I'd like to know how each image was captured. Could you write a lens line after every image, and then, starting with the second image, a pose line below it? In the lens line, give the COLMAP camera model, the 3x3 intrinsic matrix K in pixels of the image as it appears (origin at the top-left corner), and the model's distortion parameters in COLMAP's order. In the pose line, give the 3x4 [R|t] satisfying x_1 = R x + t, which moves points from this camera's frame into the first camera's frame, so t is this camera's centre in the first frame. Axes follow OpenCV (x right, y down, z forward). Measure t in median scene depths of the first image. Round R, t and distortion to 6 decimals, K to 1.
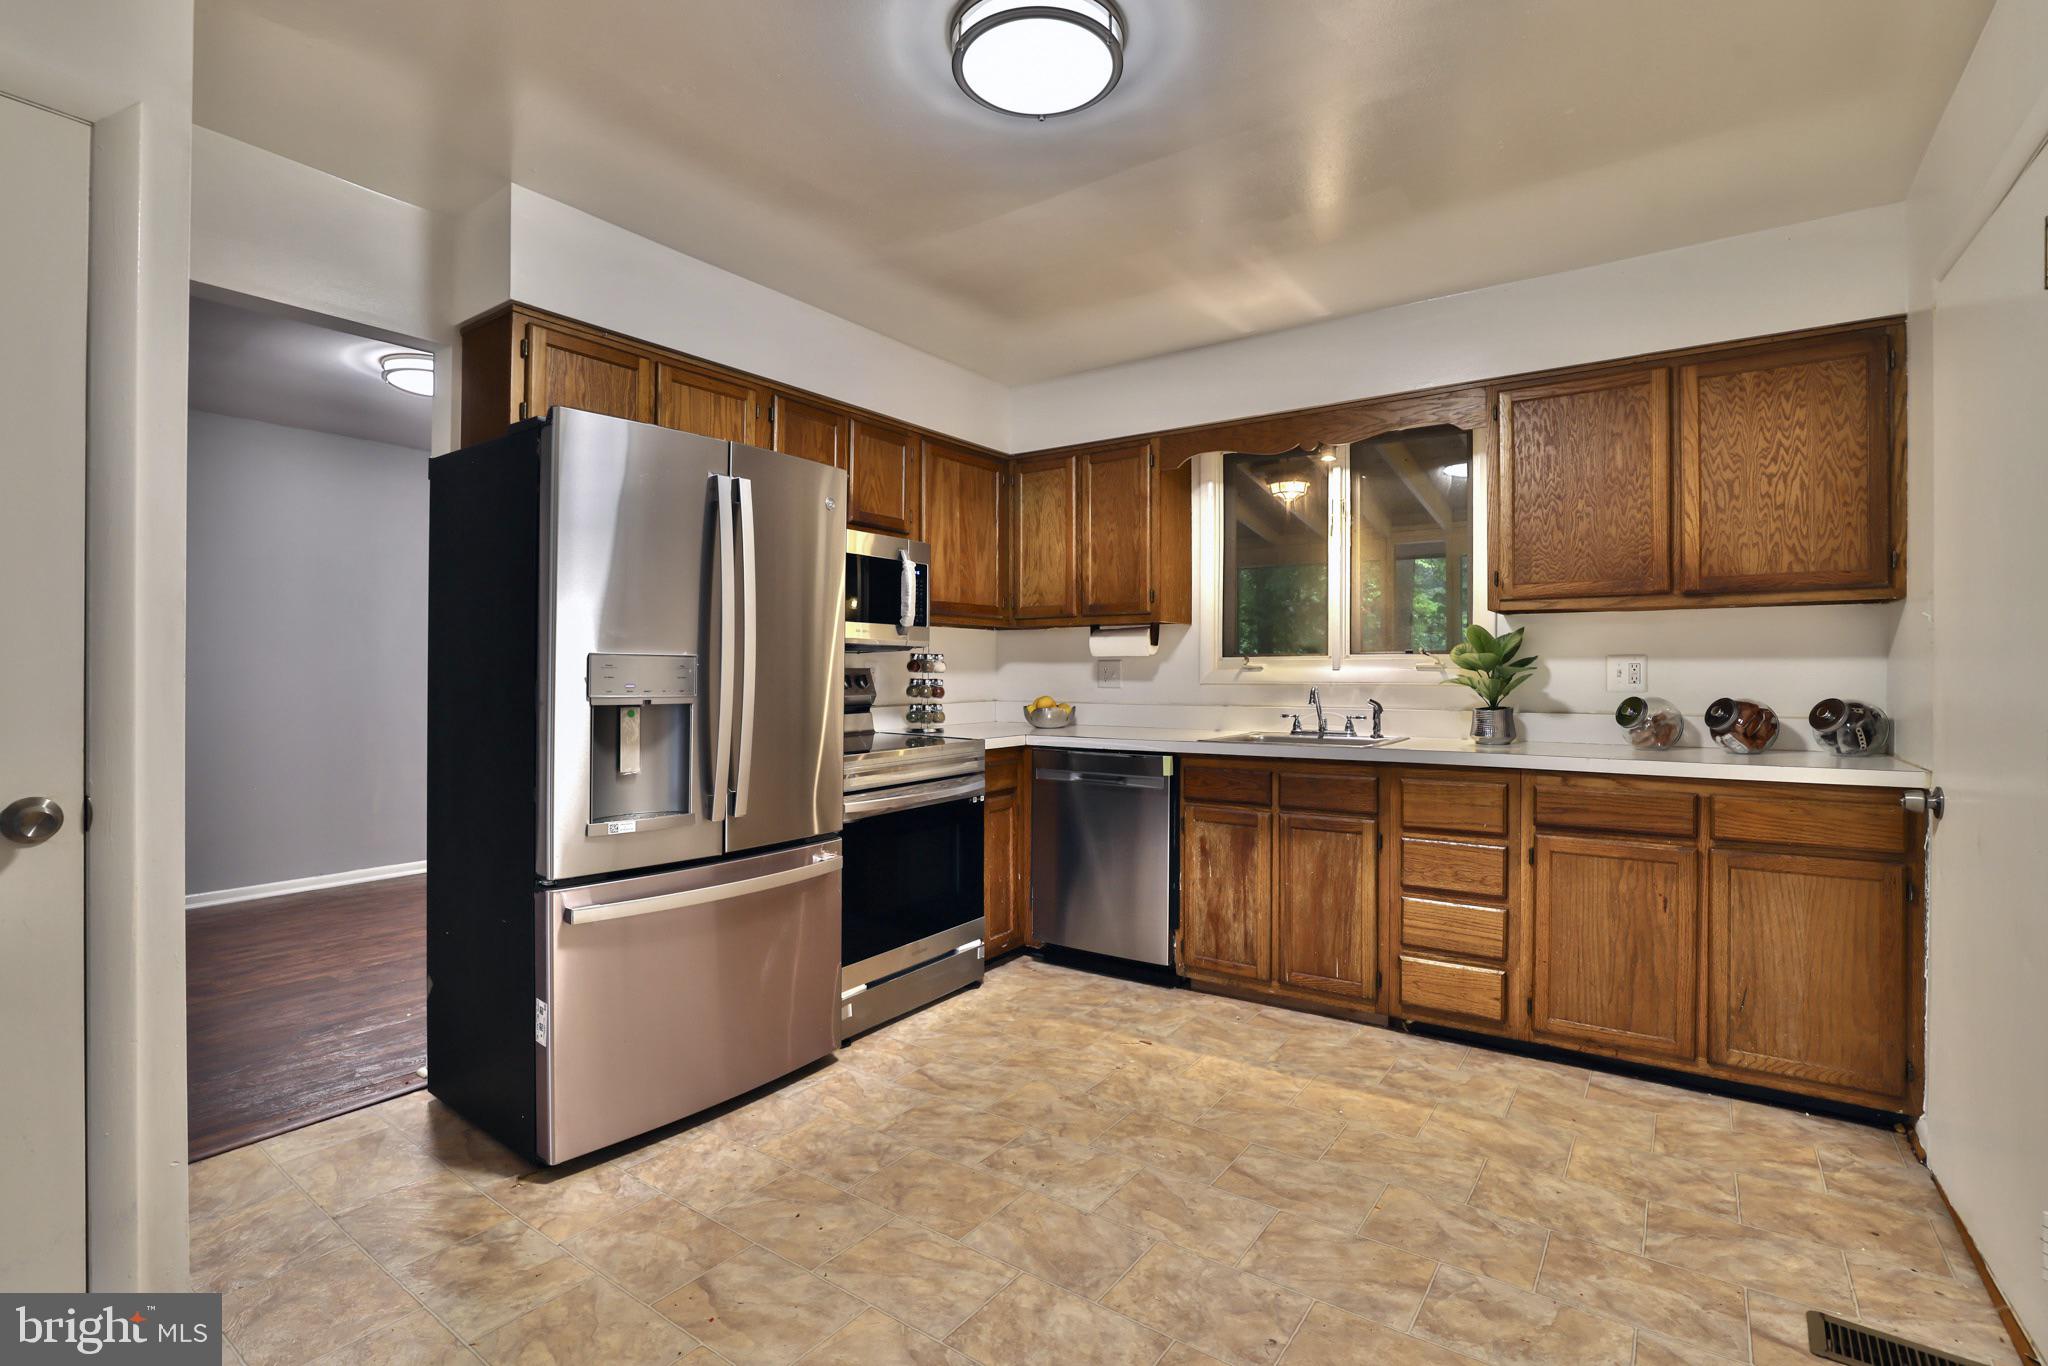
lens RADIAL K [[960.6, 0, 1017.4], [0, 960.6, 671.2], [0, 0, 1]] dist [-0.053357, 0.021439]
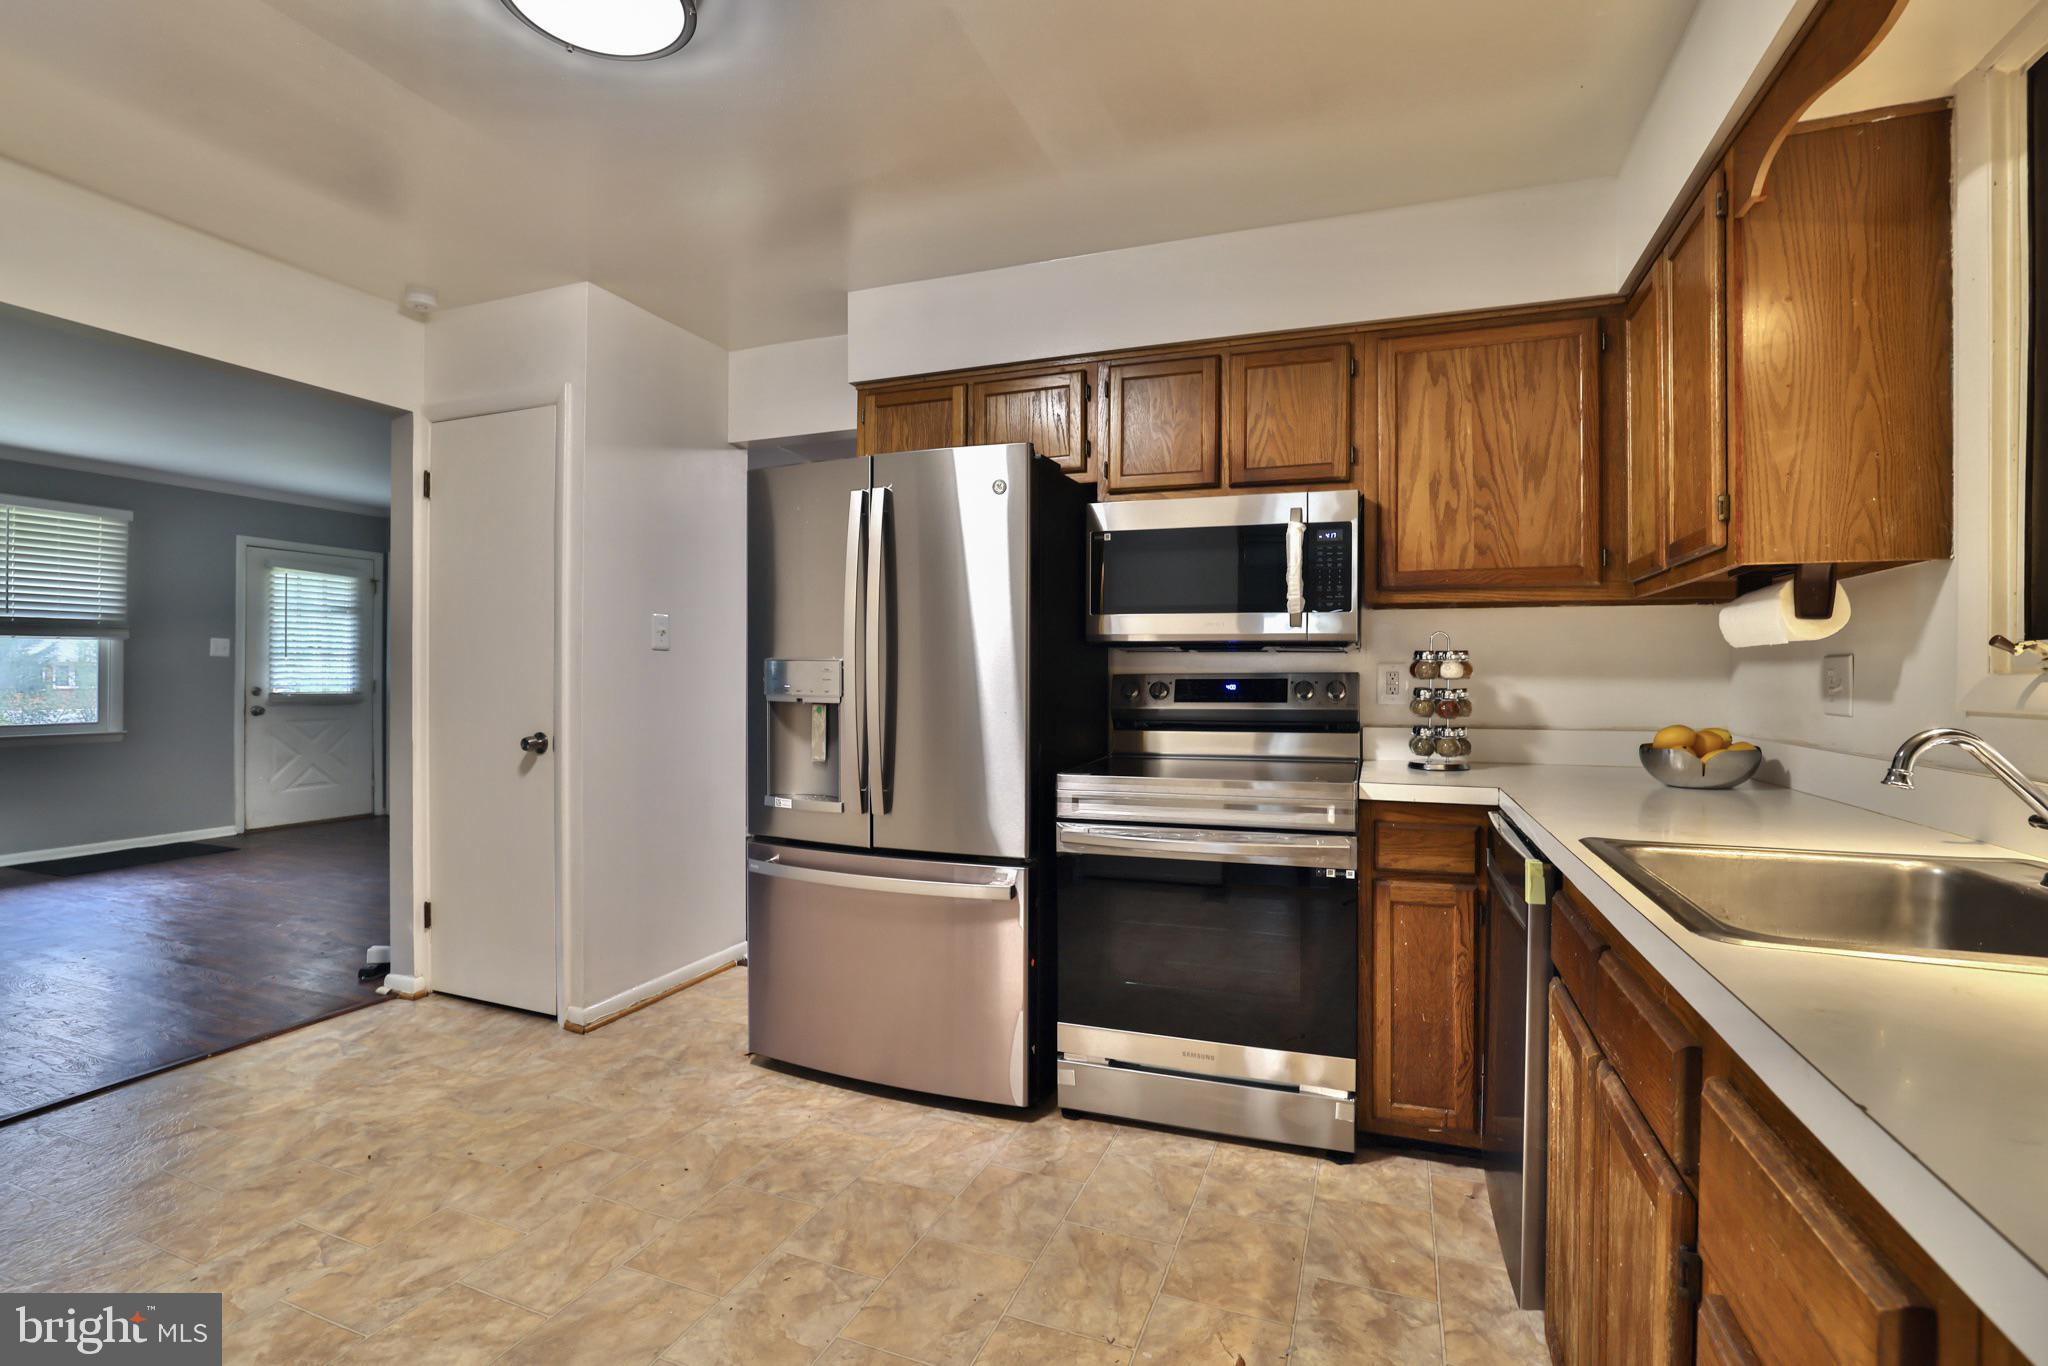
lens RADIAL K [[924.1, 0, 999.4], [0, 924.1, 679.2], [0, 0, 1]] dist [-0.042621, 0.013930]
pose [[0.242335, 0.003162, -0.970188, 0.605379], [-0.005638, 0.999982, 0.001851, 0.002253], [0.970176, 0.005021, 0.242348, 0.753183]]
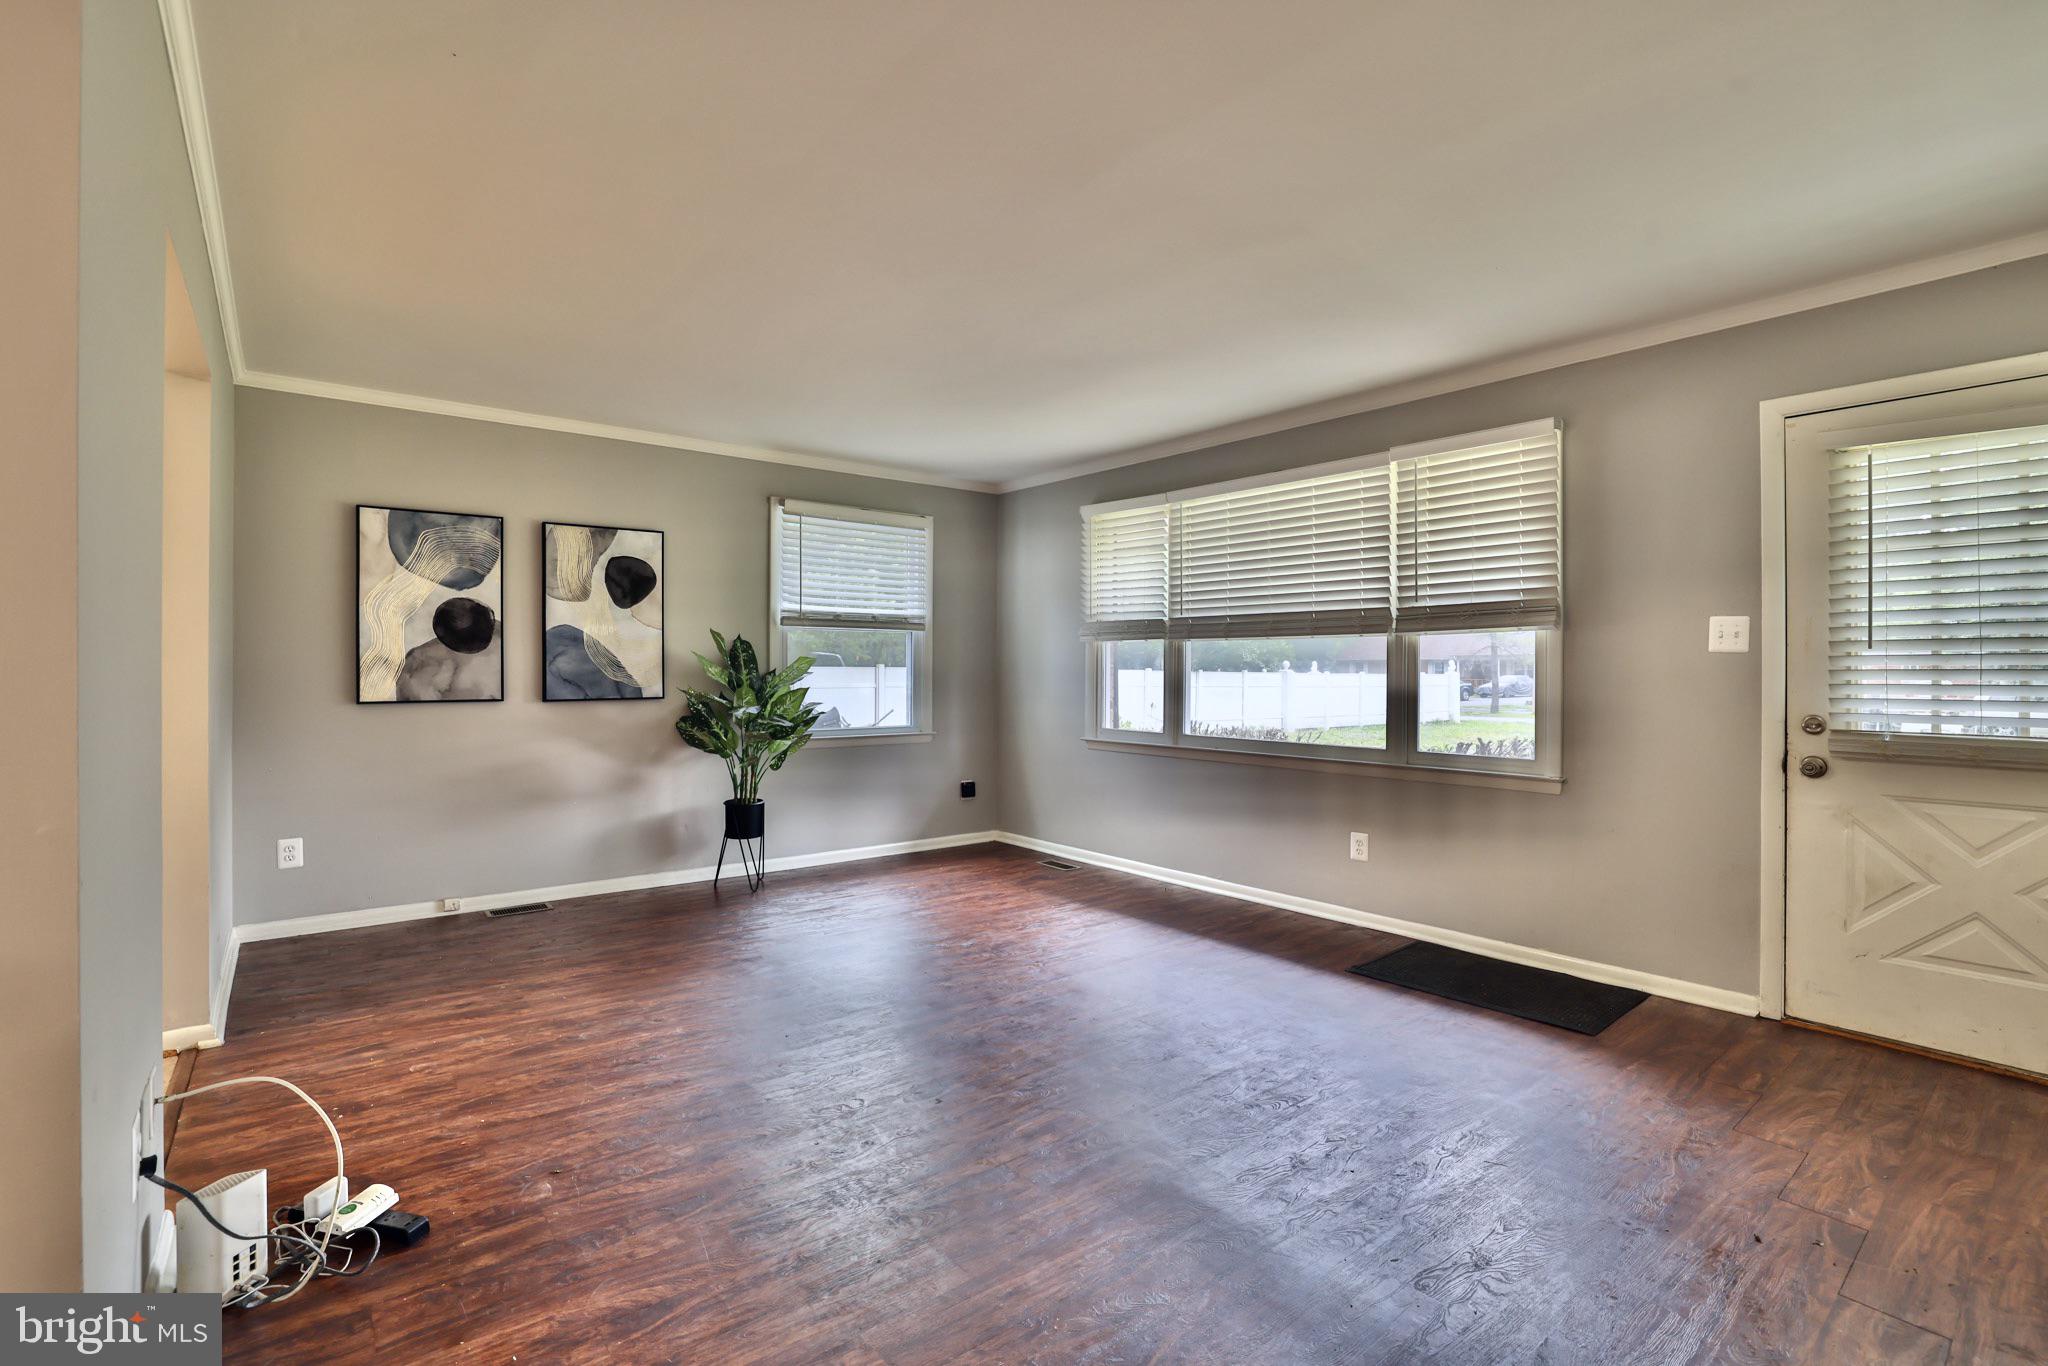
lens RADIAL K [[930.7, 0, 1020.6], [0, 930.7, 670.0], [0, 0, 1]] dist [-0.049333, 0.017653]
pose [[-0.965528, -0.007180, 0.260199, -1.390712], [-0.007715, 0.999970, -0.001035, -0.007009], [-0.260183, -0.003007, -0.965555, 0.745056]]
